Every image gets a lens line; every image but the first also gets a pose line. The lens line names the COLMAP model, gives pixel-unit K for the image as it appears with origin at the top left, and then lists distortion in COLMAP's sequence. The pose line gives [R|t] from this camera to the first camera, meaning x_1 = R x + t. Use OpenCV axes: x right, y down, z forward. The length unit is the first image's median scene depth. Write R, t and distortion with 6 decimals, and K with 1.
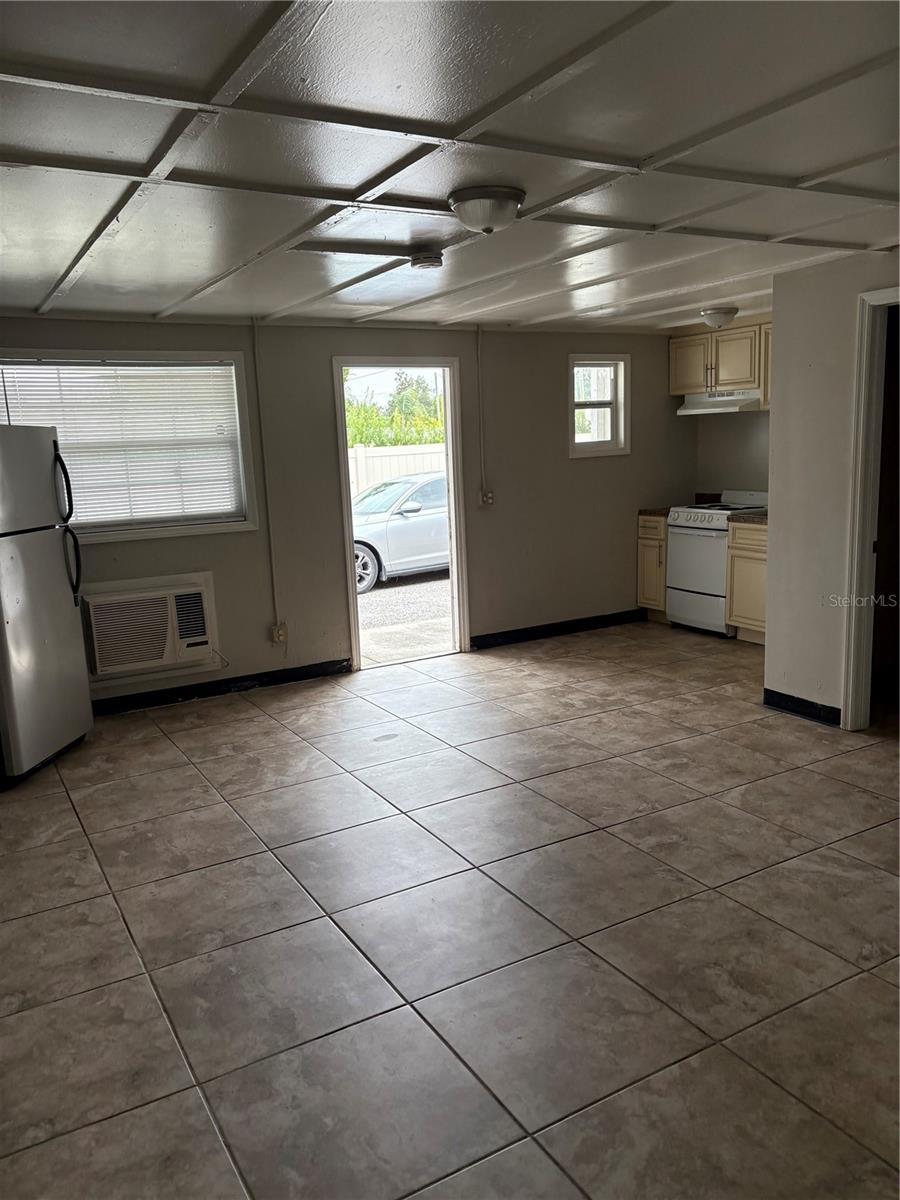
lens RADIAL K [[907.6, 0, 450.0], [0, 907.6, 600.0], [0, 0, 1]] dist [0.003572, -0.004064]
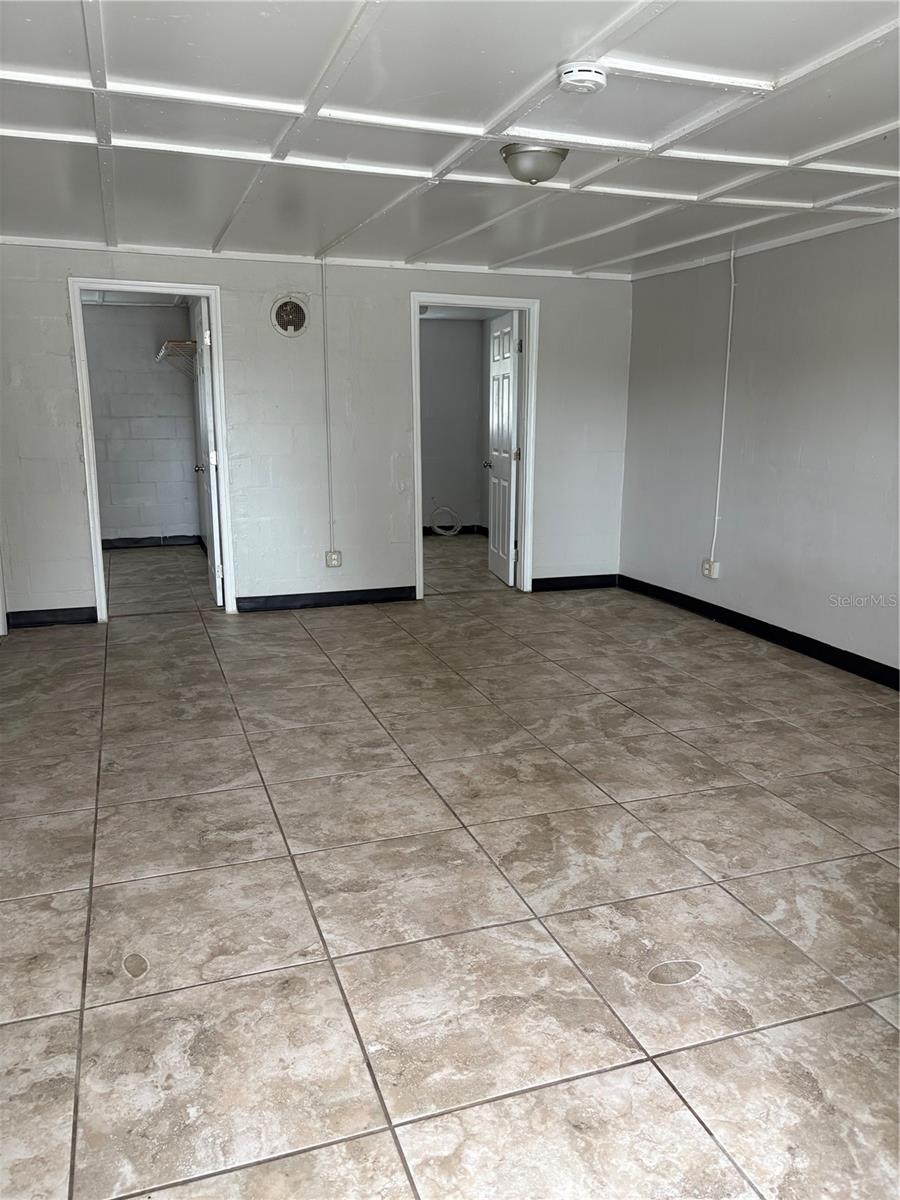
lens RADIAL K [[901.0, 0, 448.6], [0, 901.0, 603.1], [0, 0, 1]] dist [0.087836, -0.095704]
pose [[-0.981324, -0.003399, 0.192330, -0.041909], [0.068470, 0.928189, 0.365756, -0.184254], [-0.179762, 0.372094, -0.910622, 1.222206]]
